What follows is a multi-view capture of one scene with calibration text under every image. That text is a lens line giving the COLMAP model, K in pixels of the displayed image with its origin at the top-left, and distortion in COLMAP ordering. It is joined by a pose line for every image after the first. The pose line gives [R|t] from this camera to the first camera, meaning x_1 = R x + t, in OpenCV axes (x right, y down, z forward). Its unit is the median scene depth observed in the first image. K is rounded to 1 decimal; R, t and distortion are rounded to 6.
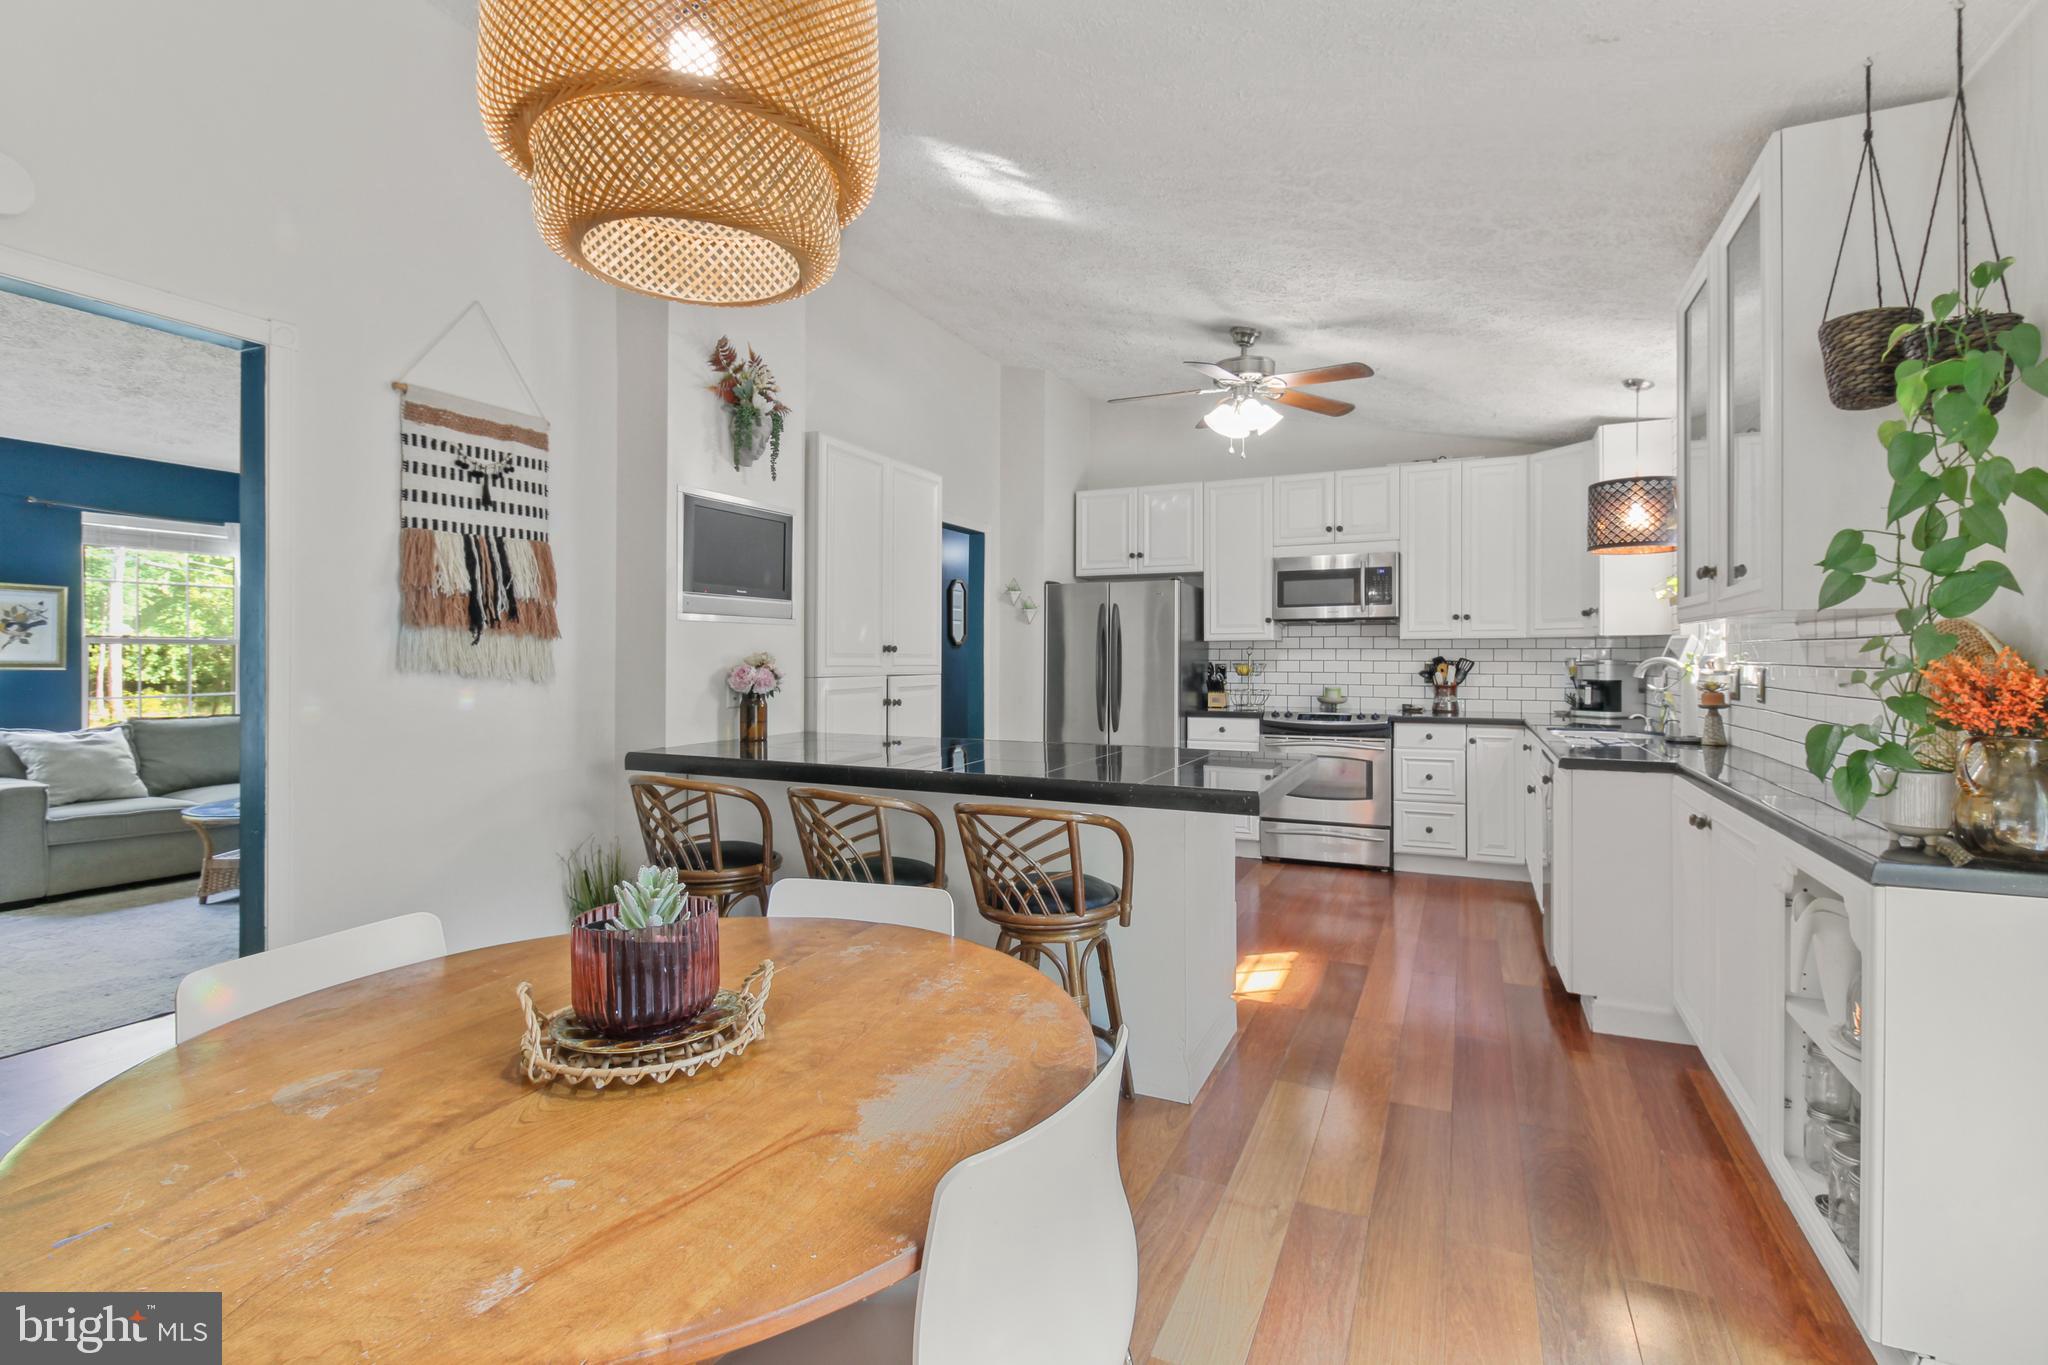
lens RADIAL K [[957.1, 0, 1004.0], [0, 957.1, 671.4], [0, 0, 1]] dist [0.013399, -0.009094]
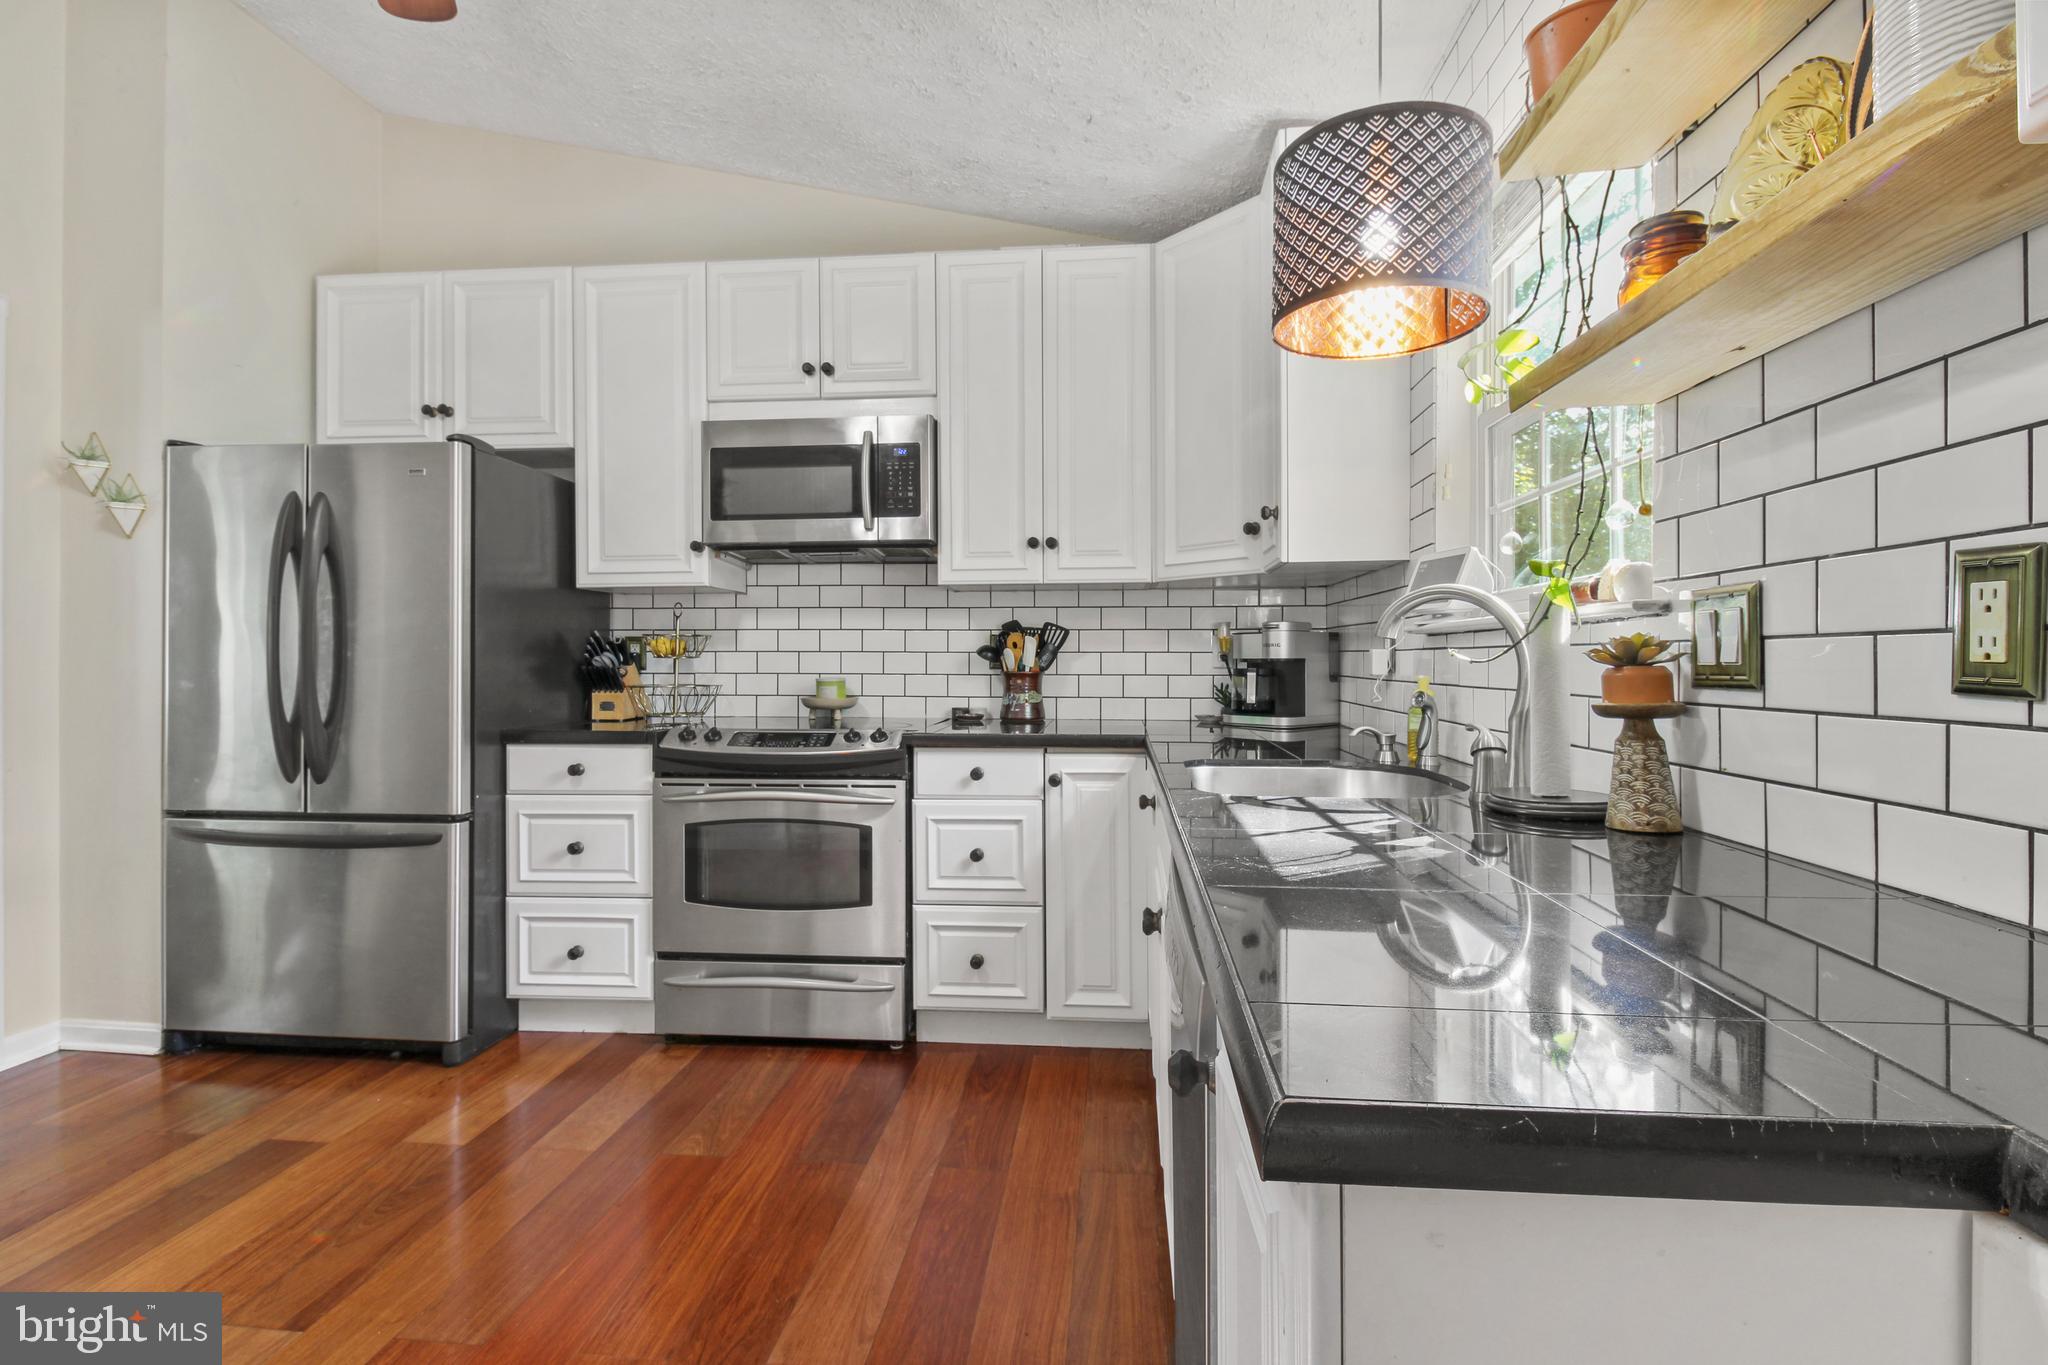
lens RADIAL K [[957.1, 0, 1032.2], [0, 957.1, 666.9], [0, 0, 1]] dist [0.013399, -0.009094]
pose [[0.937428, -0.002920, 0.348167, 0.278028], [0.005468, 0.999965, -0.006337, 0.014721], [-0.348136, 0.007844, 0.937411, 0.490671]]
